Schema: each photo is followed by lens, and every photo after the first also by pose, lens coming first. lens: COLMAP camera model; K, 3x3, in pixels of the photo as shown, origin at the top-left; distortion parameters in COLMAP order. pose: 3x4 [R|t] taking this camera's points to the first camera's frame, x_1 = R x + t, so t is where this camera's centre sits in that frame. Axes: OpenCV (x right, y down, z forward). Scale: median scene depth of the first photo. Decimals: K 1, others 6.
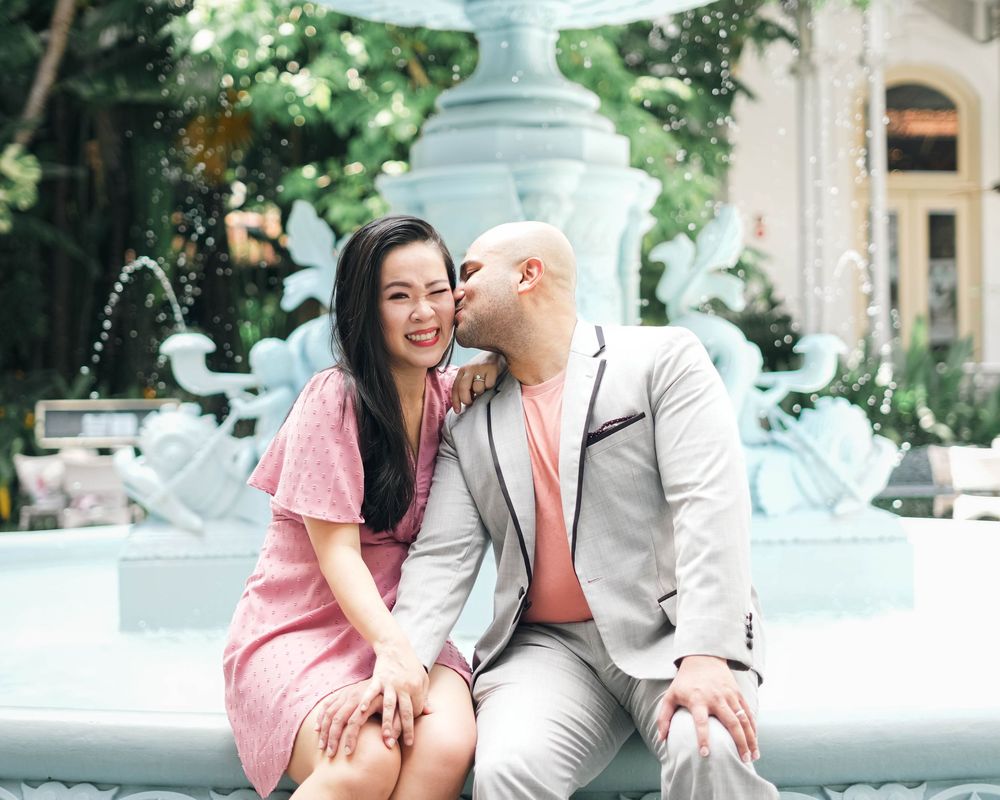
lens RADIAL K [[1538.1, 0, 499.4], [0, 1538.1, 448.9], [0, 0, 1]] dist [-0.031037, 0.003419]
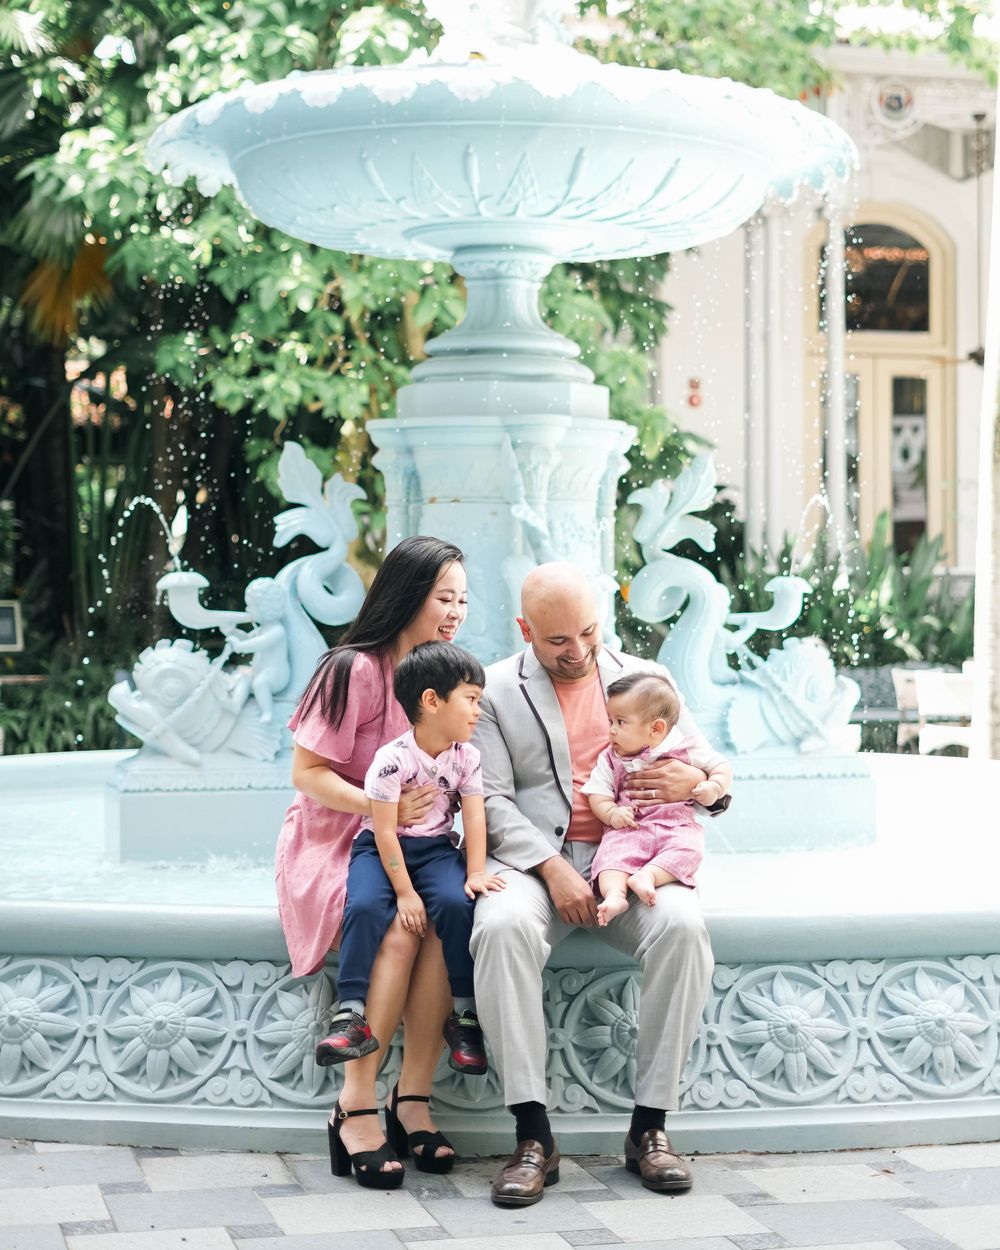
lens RADIAL K [[1983.5, 0, 500.0], [0, 1983.5, 625.0], [0, 0, 1]] dist [-0.036263, -0.119746]
pose [[0.996928, 0.012665, 0.077296, -0.088001], [-0.011769, 0.999858, -0.012039, -0.023815], [-0.077438, 0.011092, 0.996935, -0.317212]]
